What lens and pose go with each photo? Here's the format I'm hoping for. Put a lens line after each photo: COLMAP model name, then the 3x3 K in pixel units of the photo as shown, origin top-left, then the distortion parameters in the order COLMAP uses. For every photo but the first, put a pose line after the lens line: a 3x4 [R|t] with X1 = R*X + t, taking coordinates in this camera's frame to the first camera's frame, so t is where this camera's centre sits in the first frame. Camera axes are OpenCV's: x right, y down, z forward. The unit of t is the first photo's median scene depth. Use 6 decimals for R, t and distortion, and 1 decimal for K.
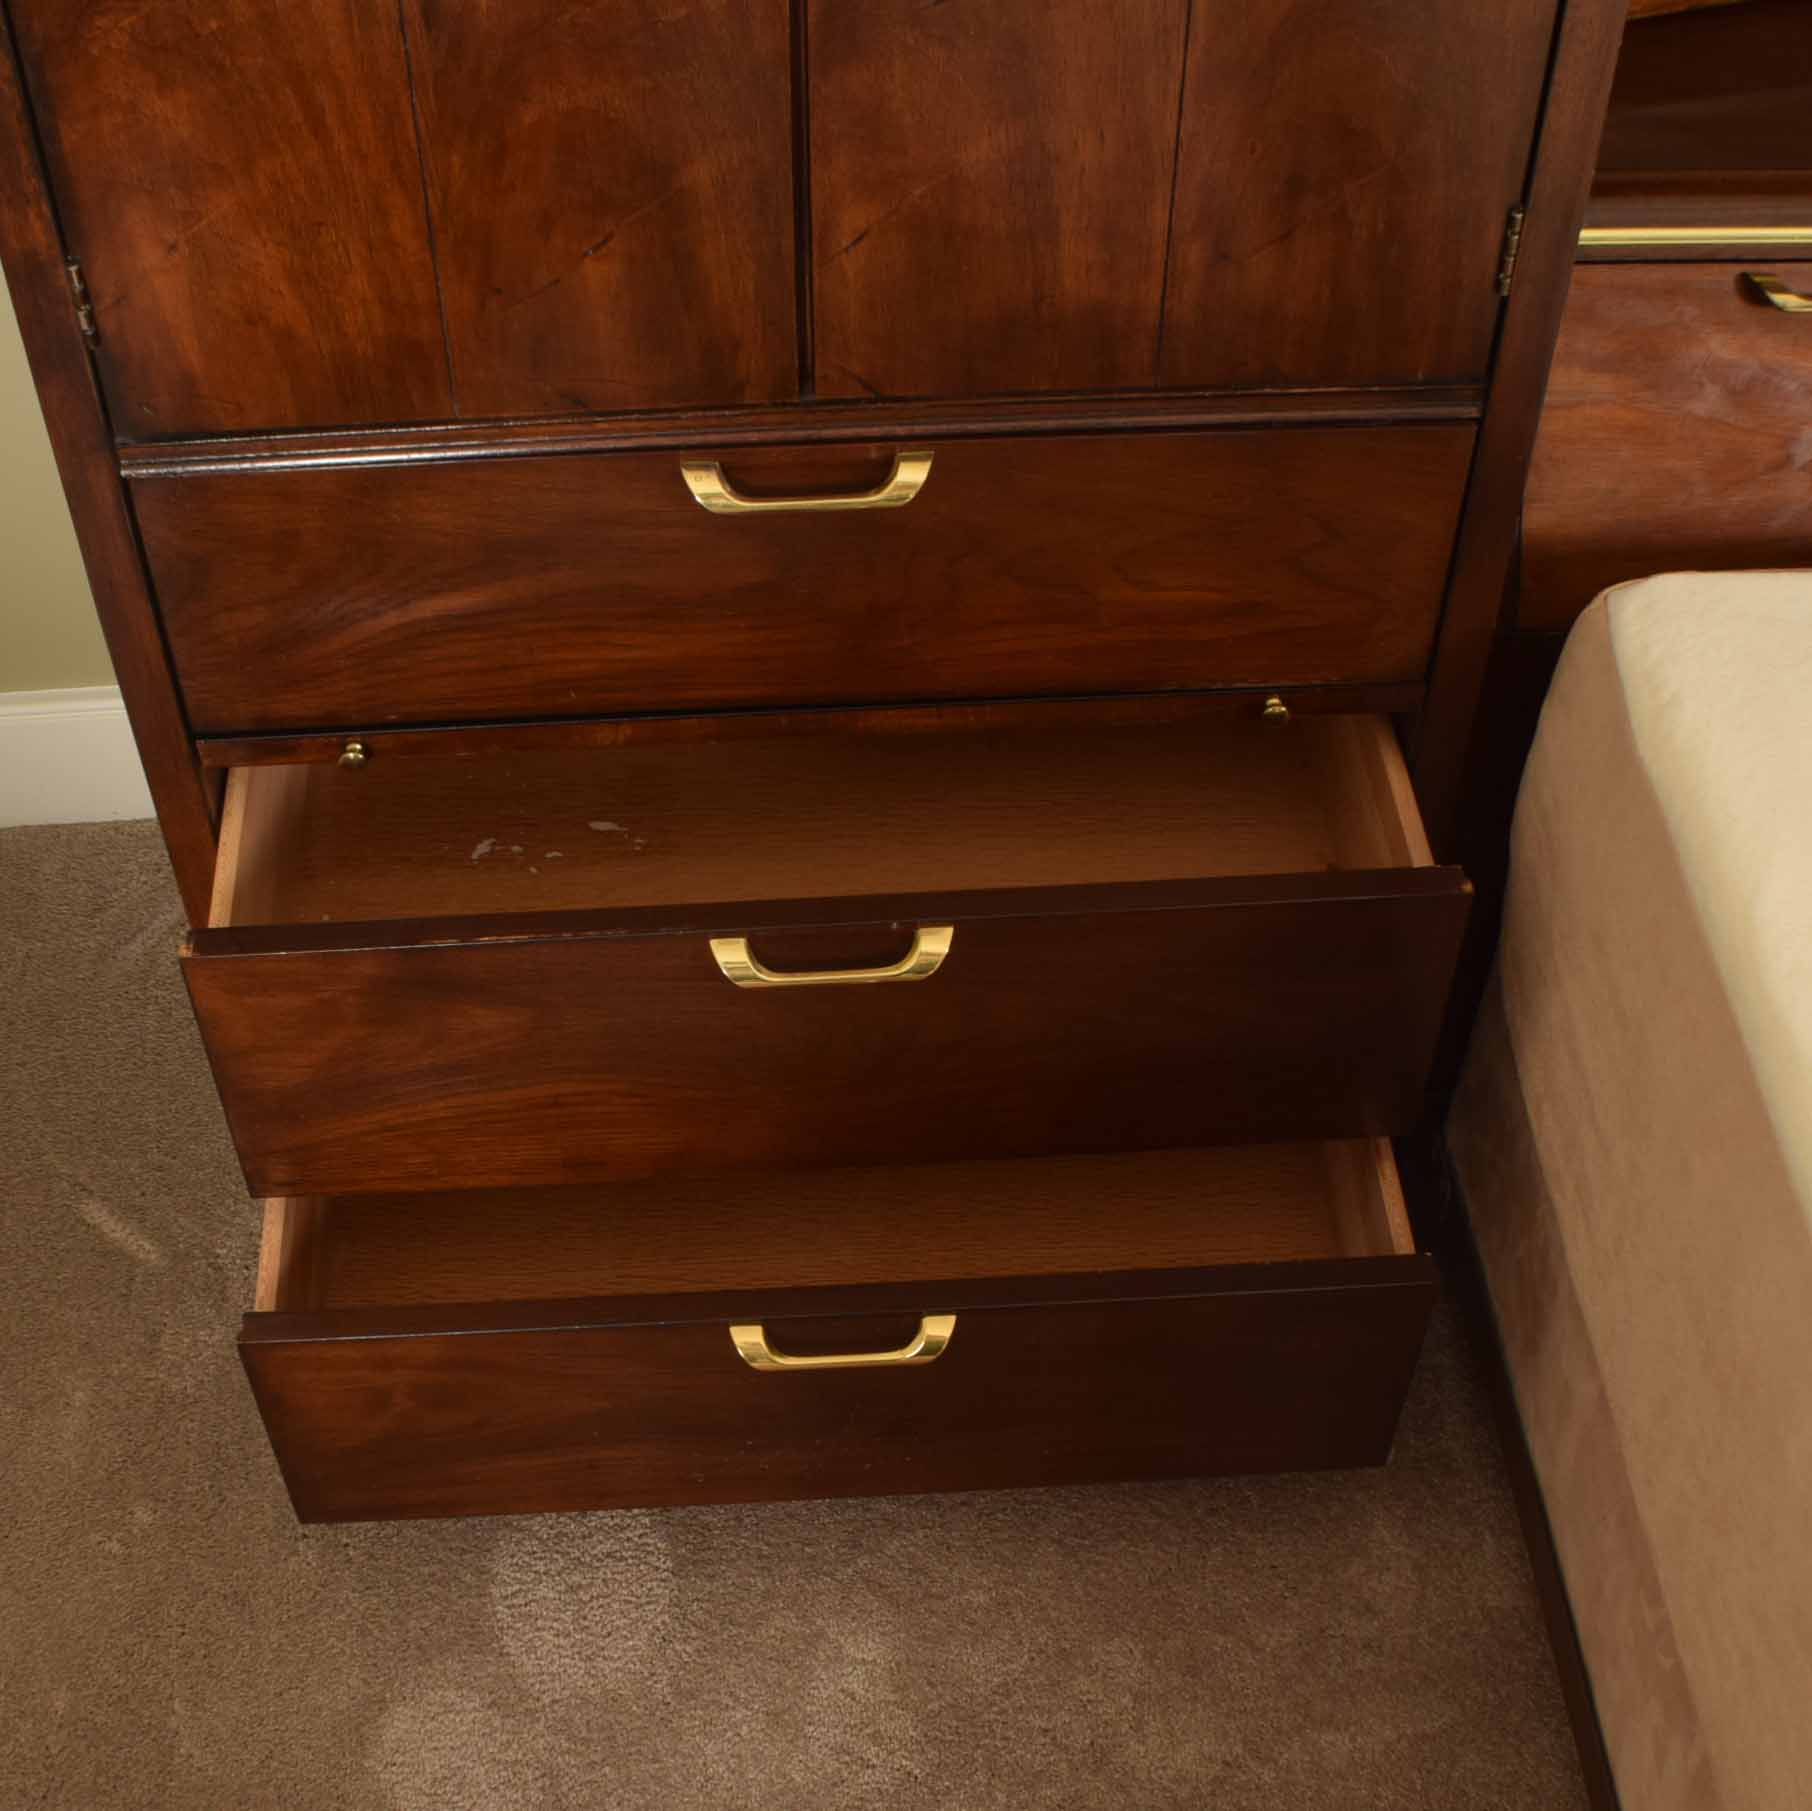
lens RADIAL K [[2549.3, 0, 906.0], [0, 2549.3, 905.5], [0, 0, 1]] dist [-0.129889, 0.038113]
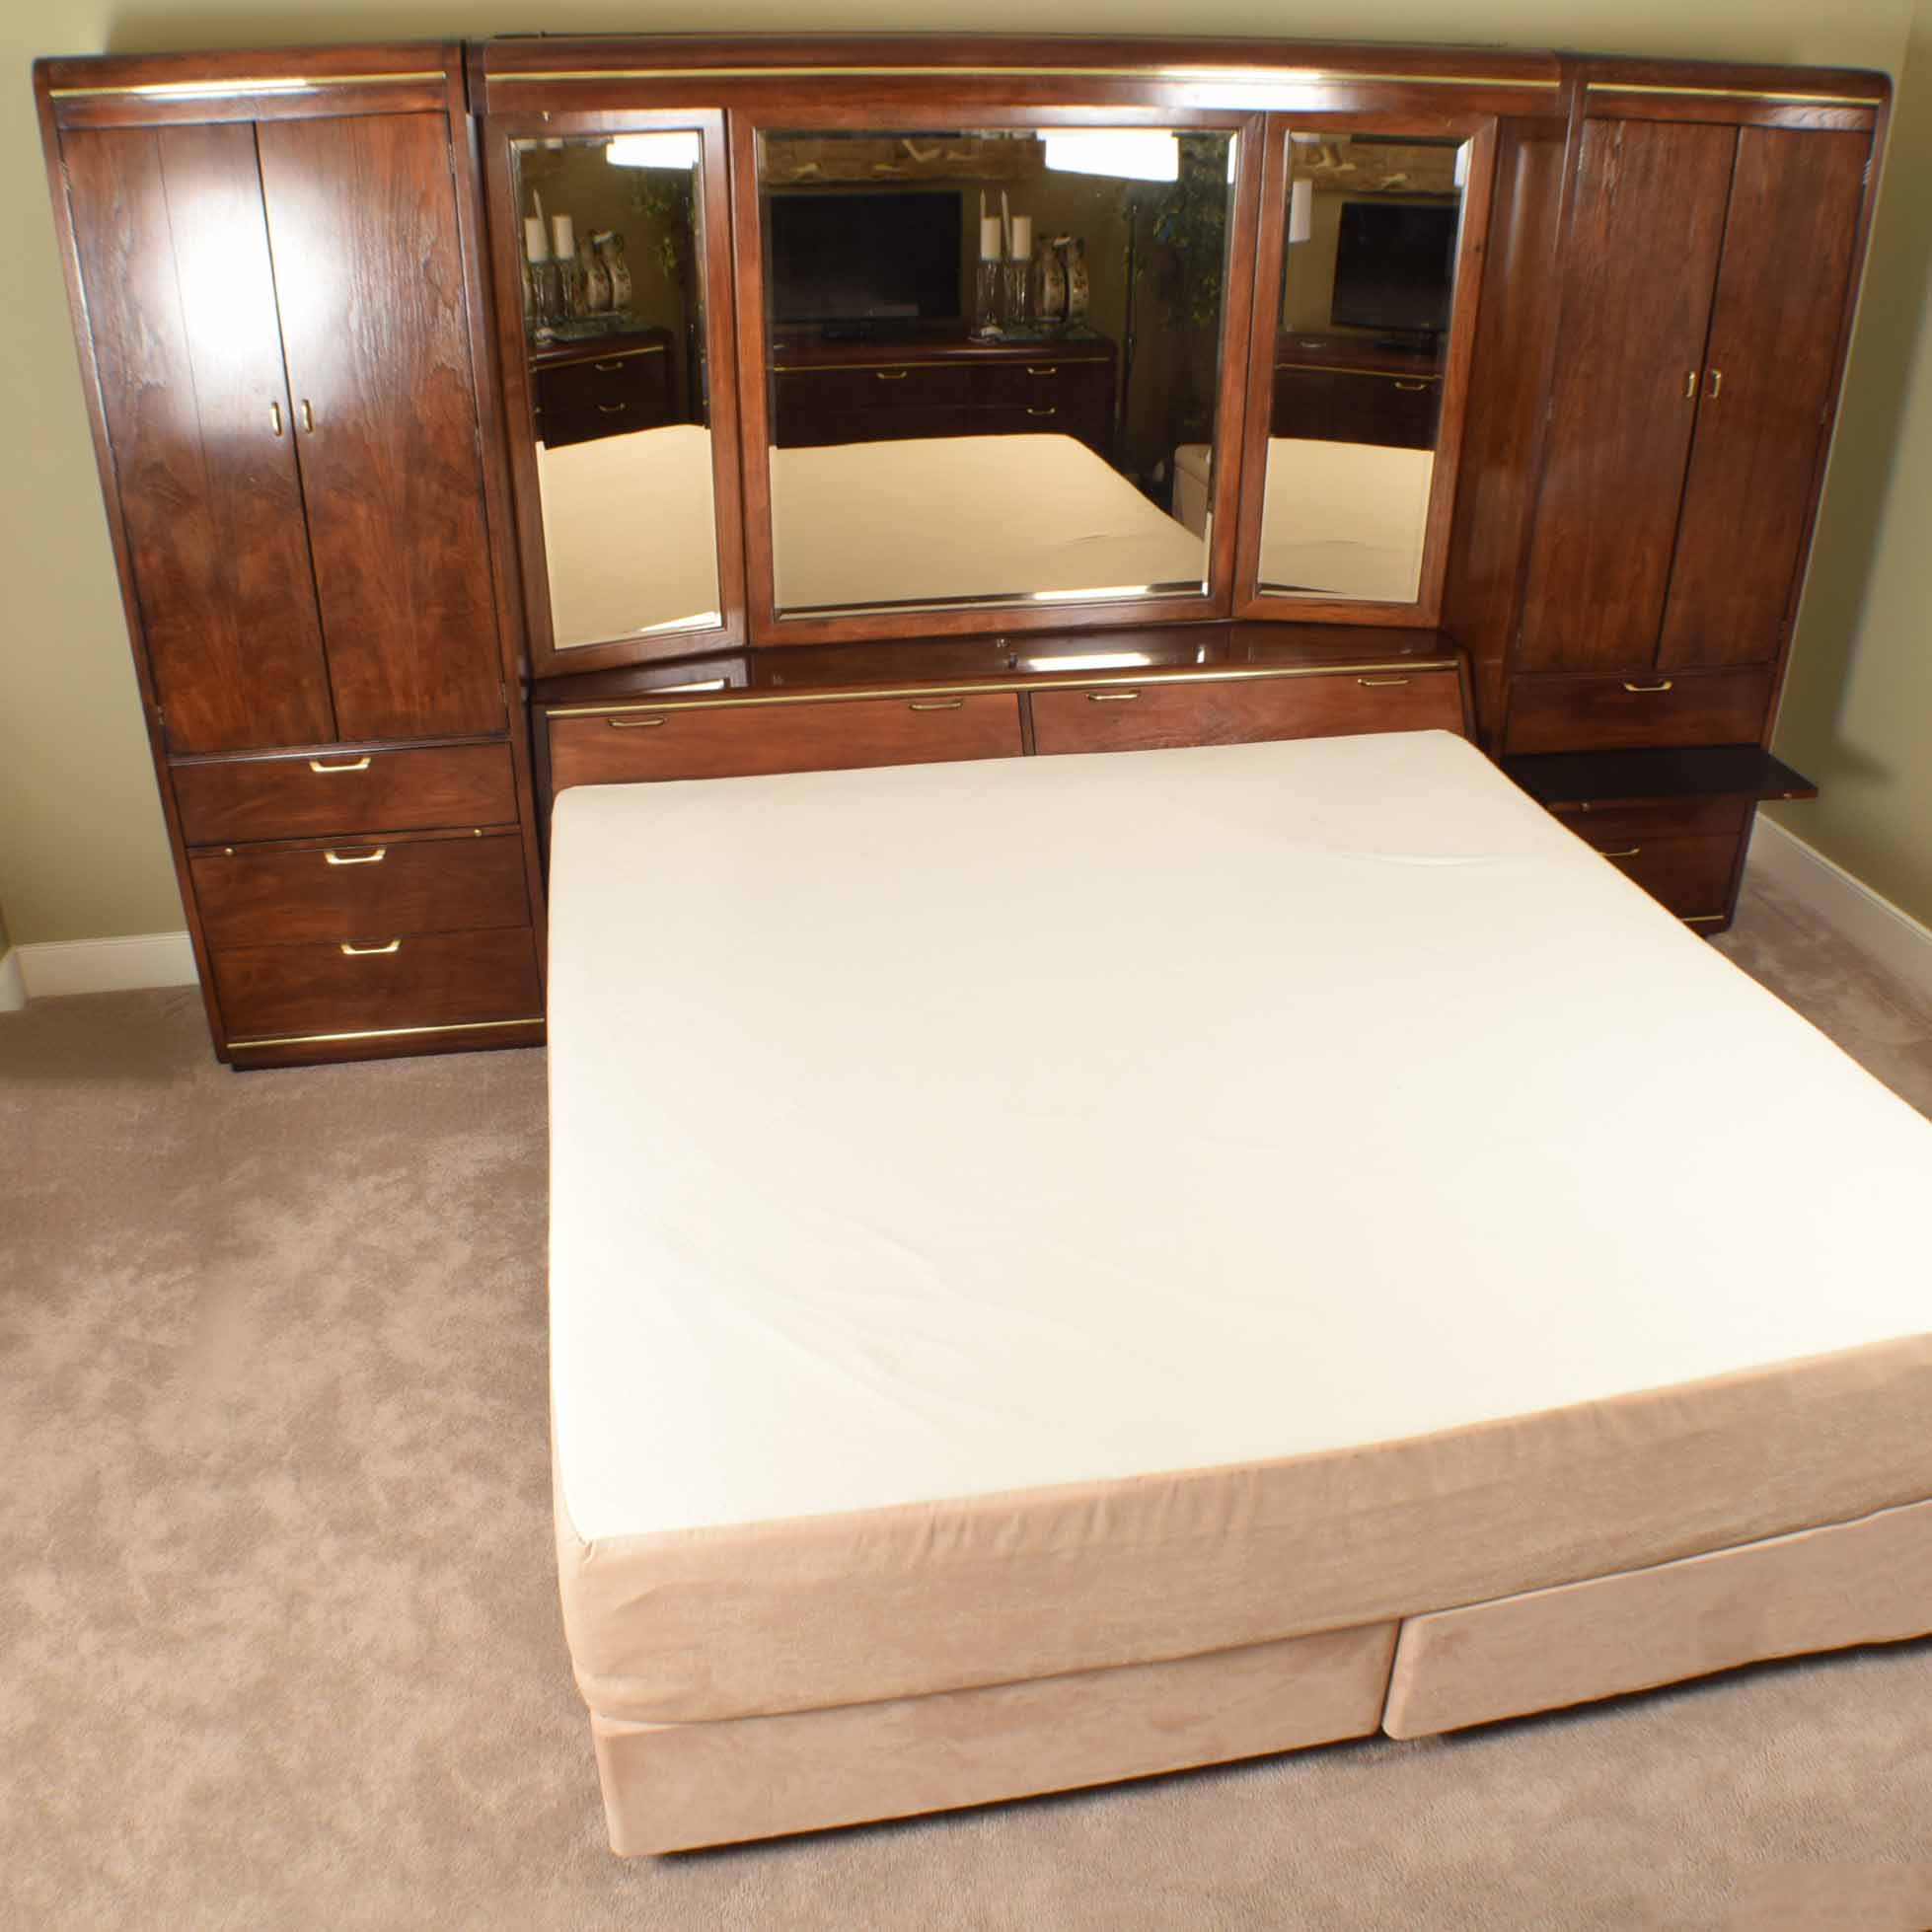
lens RADIAL K [[1783.0, 0, 966.0], [0, 1783.0, 966.0], [0, 0, 1]] dist [-0.129179, 0.015642]
pose [[0.994174, -0.052135, 0.094339, 0.700692], [0.080955, 0.939025, -0.334184, 1.198296], [-0.071164, 0.339875, 0.937774, -1.640034]]
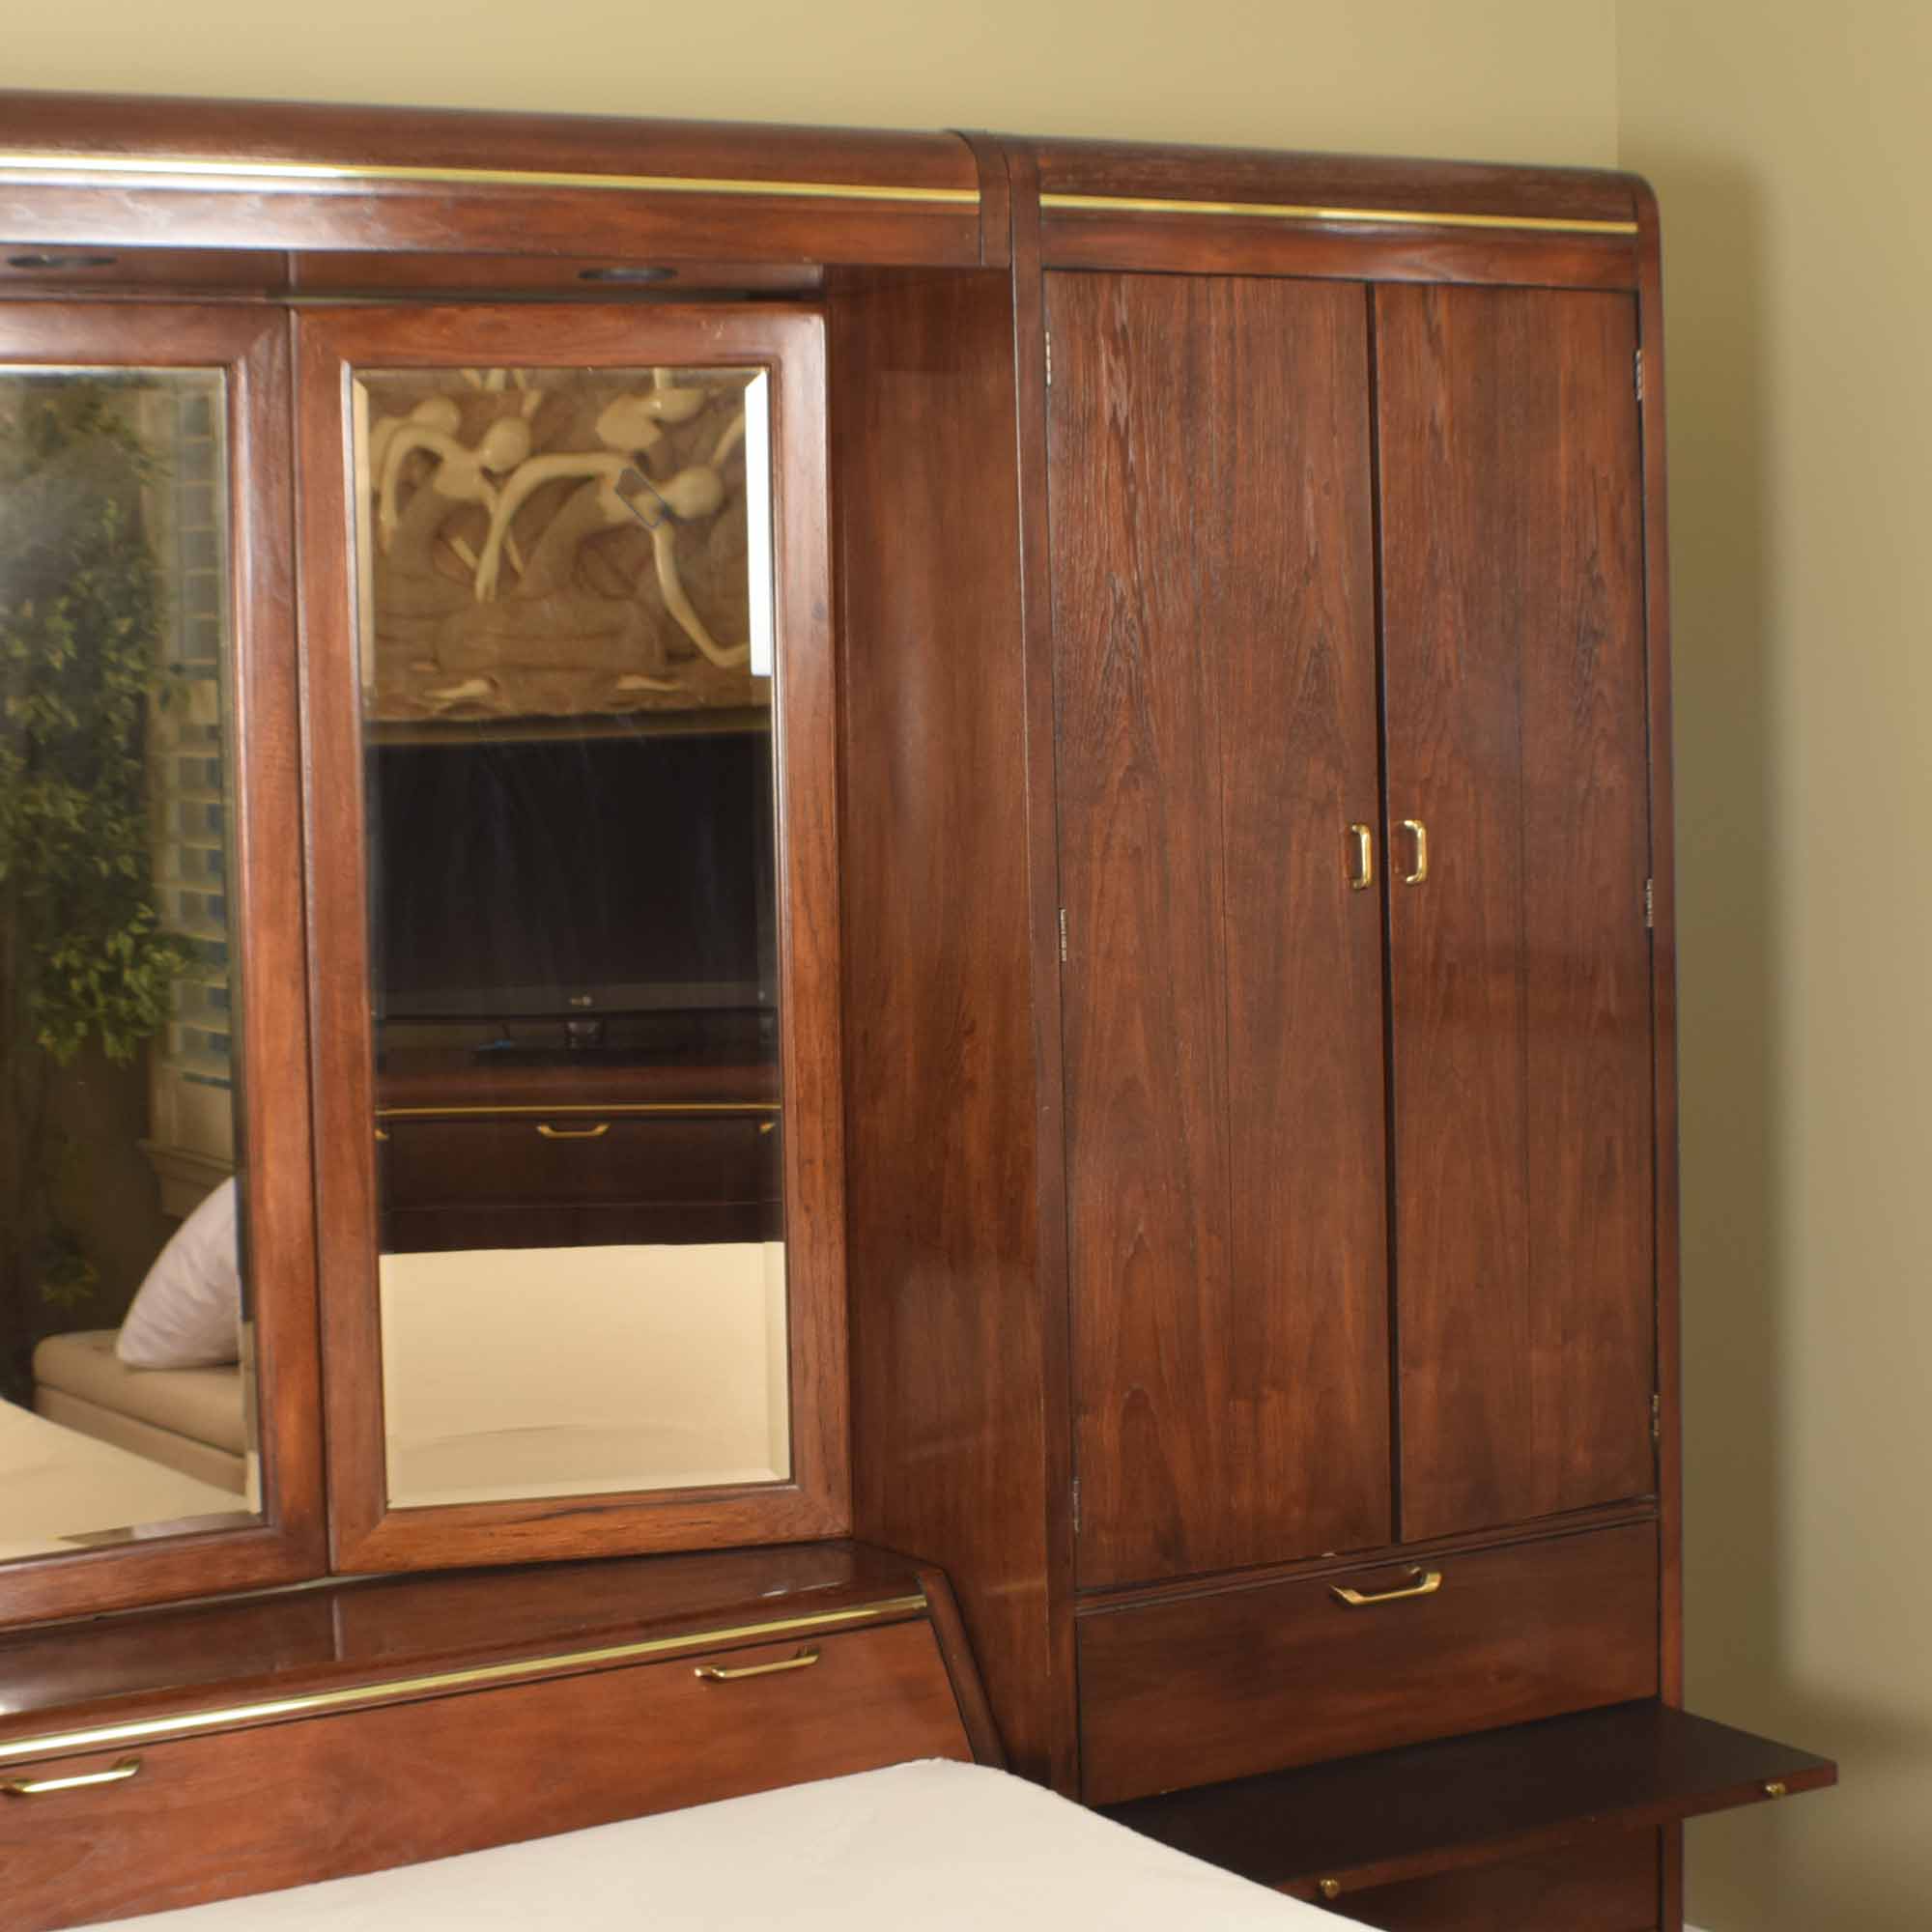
lens RADIAL K [[4112.9, 0, 966.0], [0, 4112.9, 966.0], [0, 0, 1]] dist [-0.075915, -0.625110]
pose [[0.883251, -0.062971, 0.464653, 0.600109], [0.367227, 0.709076, -0.601959, 1.141607], [-0.291568, 0.702314, 0.649417, -1.104876]]
